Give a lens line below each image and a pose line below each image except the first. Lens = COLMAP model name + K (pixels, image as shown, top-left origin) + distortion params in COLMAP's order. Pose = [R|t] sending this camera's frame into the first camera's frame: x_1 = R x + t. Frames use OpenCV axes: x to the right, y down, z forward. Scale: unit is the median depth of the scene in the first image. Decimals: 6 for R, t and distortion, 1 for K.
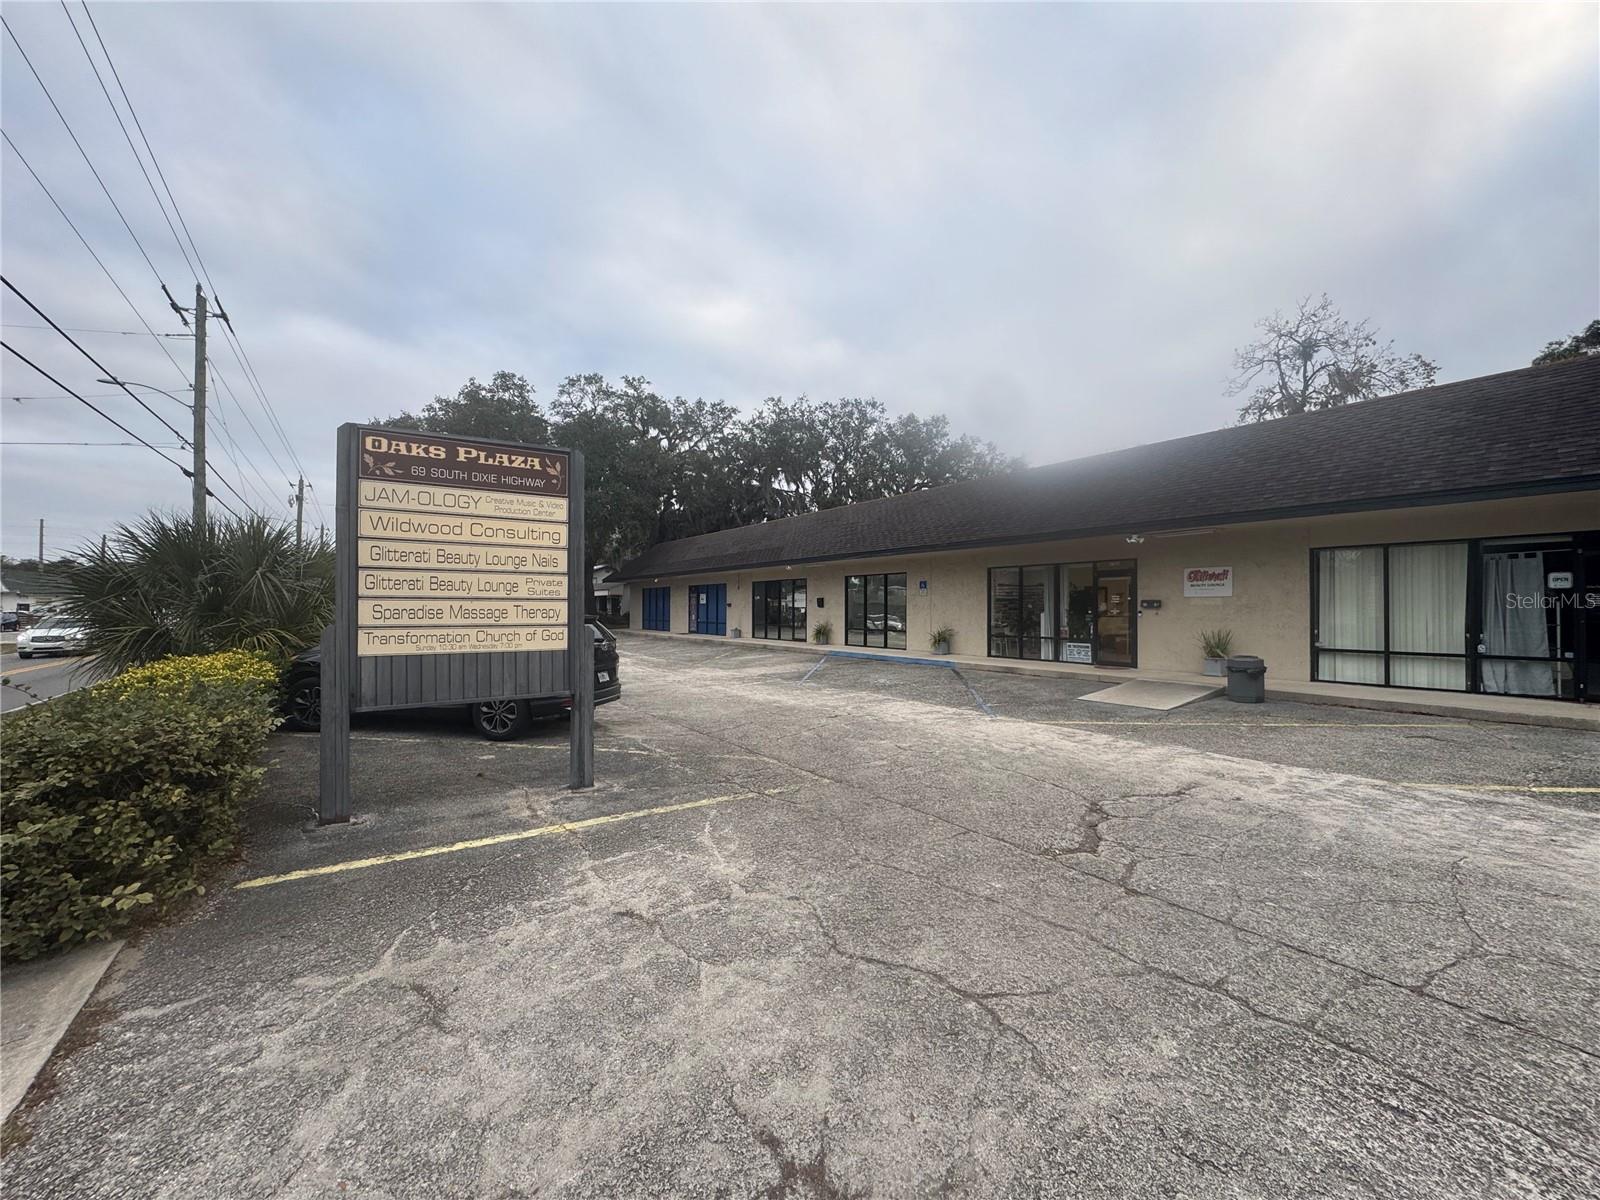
lens RADIAL K [[643.4, 0, 807.8], [0, 643.4, 597.7], [0, 0, 1]] dist [-0.000559, -0.000057]
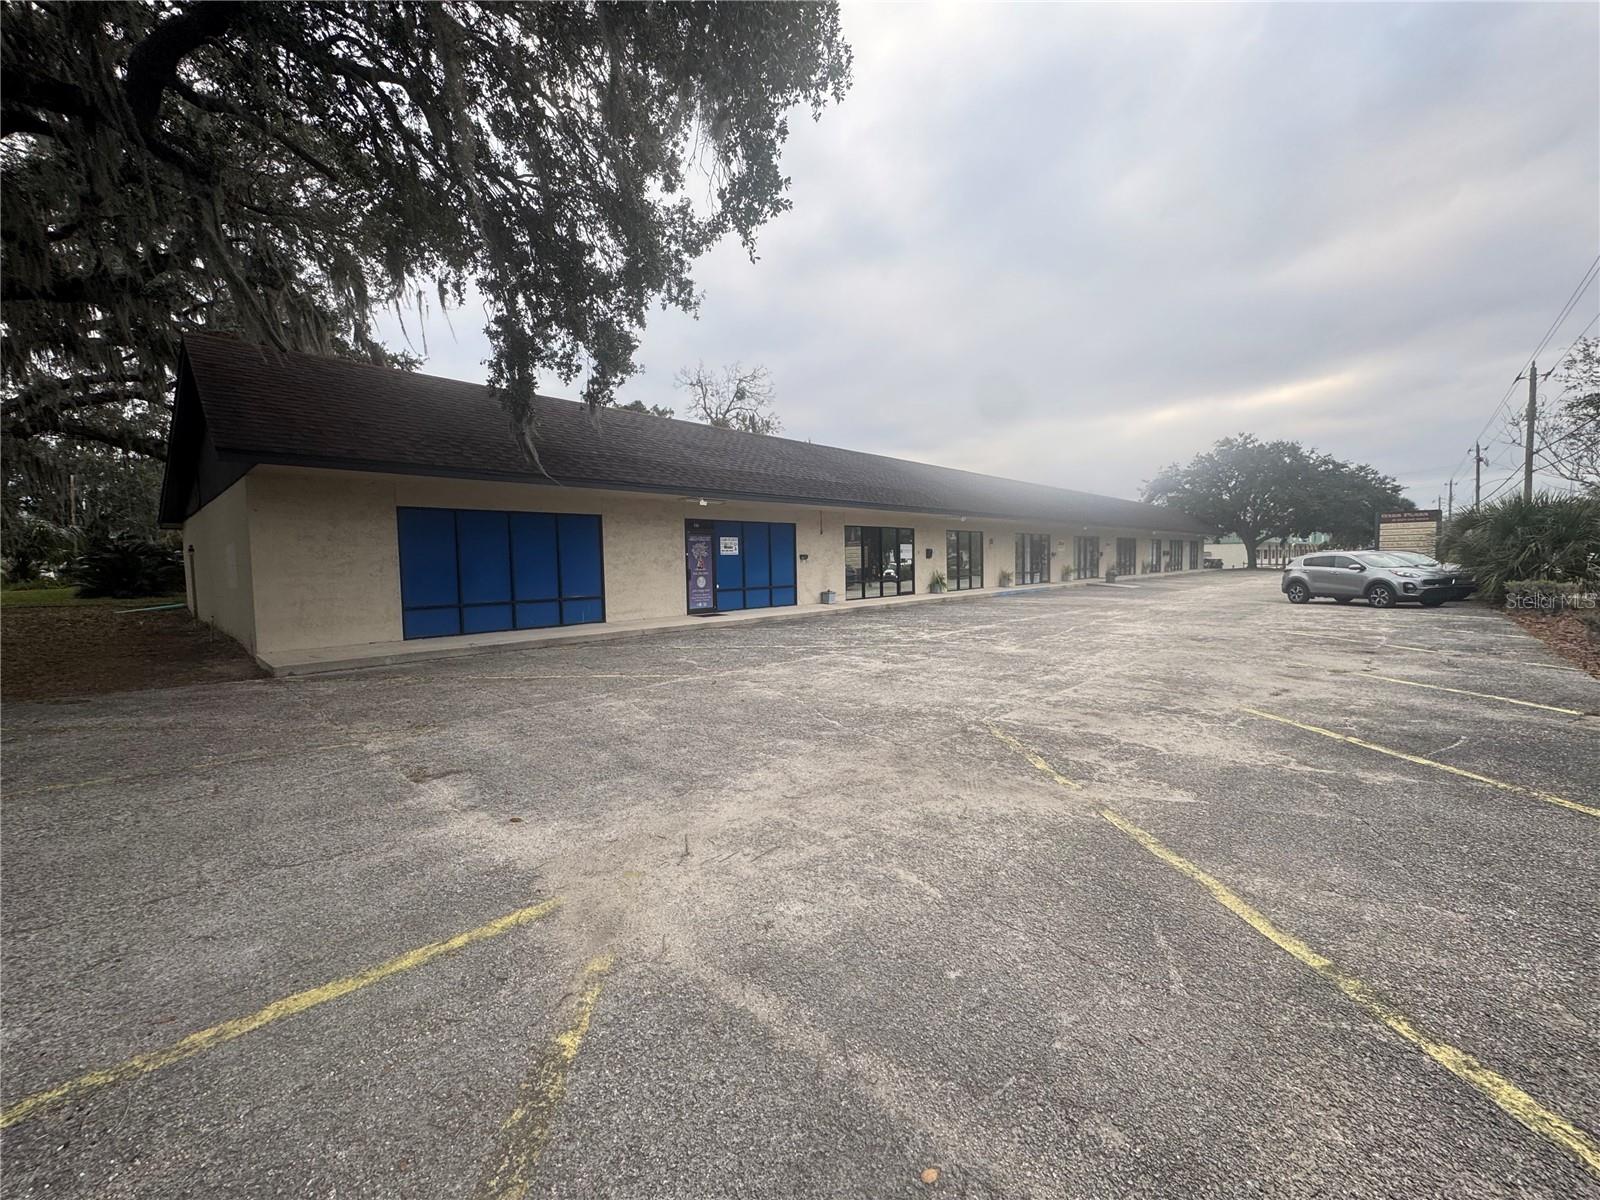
lens RADIAL K [[643.4, 0, 808.6], [0, 643.4, 602.1], [0, 0, 1]] dist [-0.000559, -0.000057]
pose [[-0.209599, -0.060258, 0.975929, -1.076793], [0.002683, 0.998060, 0.062201, 0.023275], [-0.977784, 0.015655, -0.209030, 1.586098]]
